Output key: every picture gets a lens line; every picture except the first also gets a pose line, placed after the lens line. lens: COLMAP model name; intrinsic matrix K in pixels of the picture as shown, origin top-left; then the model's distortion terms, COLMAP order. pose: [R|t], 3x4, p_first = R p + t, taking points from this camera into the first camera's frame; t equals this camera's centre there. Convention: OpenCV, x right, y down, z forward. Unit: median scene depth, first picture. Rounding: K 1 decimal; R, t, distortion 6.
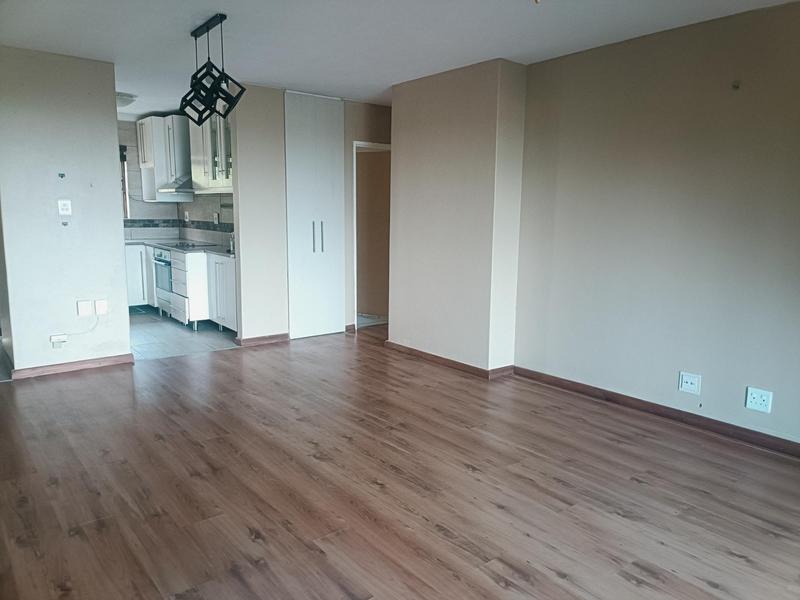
lens RADIAL K [[585.5, 0, 400.1], [0, 585.5, 297.0], [0, 0, 1]] dist [0.037692, -0.029641]
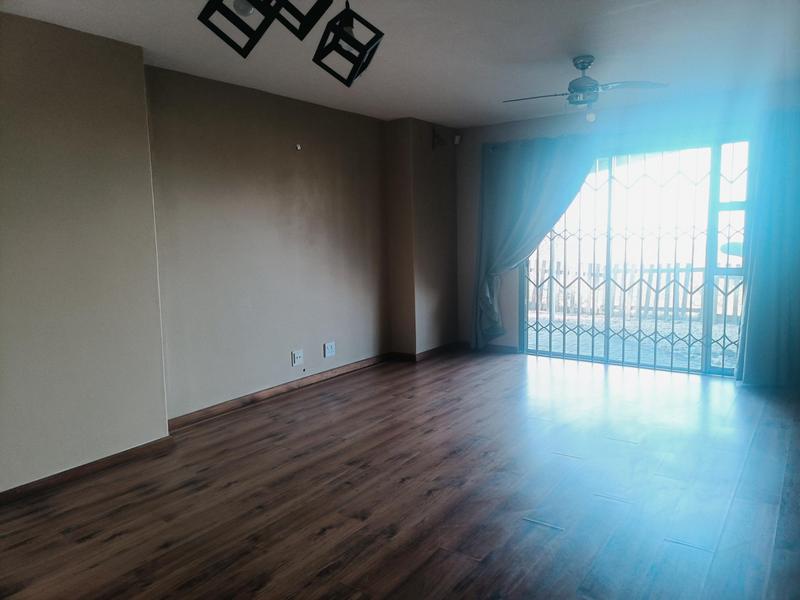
lens RADIAL K [[585.5, 0, 400.1], [0, 585.5, 297.0], [0, 0, 1]] dist [0.037692, -0.029641]
pose [[-0.272100, -0.115824, 0.955273, -0.556538], [0.163386, 0.972754, 0.164483, -0.114222], [-0.948297, 0.200834, -0.245762, 0.699504]]
